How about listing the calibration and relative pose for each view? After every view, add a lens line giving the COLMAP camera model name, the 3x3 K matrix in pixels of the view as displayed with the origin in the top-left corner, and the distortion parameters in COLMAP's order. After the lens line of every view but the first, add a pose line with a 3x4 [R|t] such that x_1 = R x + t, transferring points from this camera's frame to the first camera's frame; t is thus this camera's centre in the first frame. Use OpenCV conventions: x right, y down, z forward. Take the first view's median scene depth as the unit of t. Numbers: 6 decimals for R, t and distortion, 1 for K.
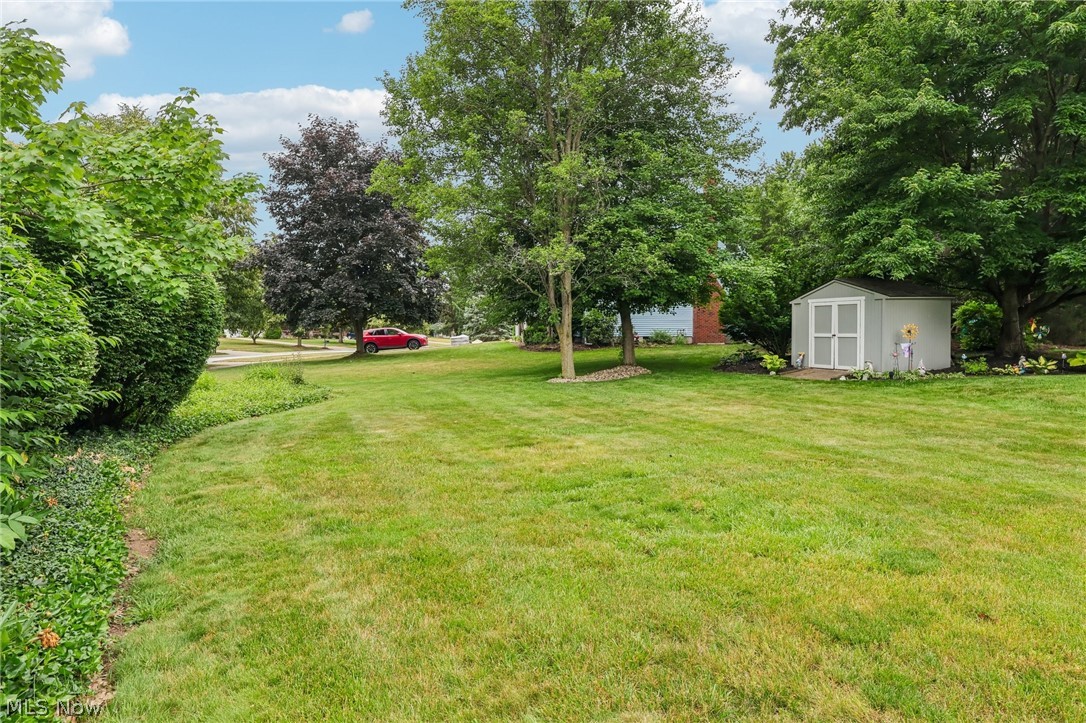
lens RADIAL K [[610.0, 0, 543.0], [0, 610.0, 361.5], [0, 0, 1]] dist [0.026993, 0.000539]
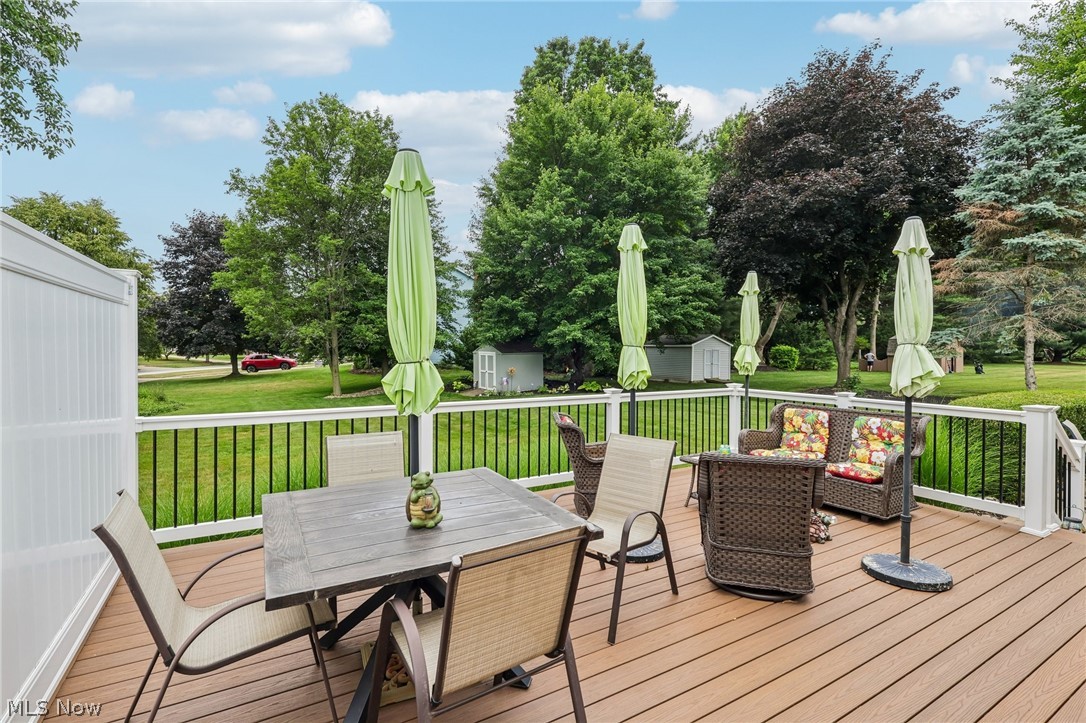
lens RADIAL K [[507.0, 0, 543.0], [0, 507.0, 361.5], [0, 0, 1]] dist [0.002881, 0.000347]
pose [[0.983206, 0.004323, 0.182450, 0.216364], [-0.001247, 0.999855, -0.016970, -0.028220], [-0.182497, 0.016458, 0.983069, -0.329697]]
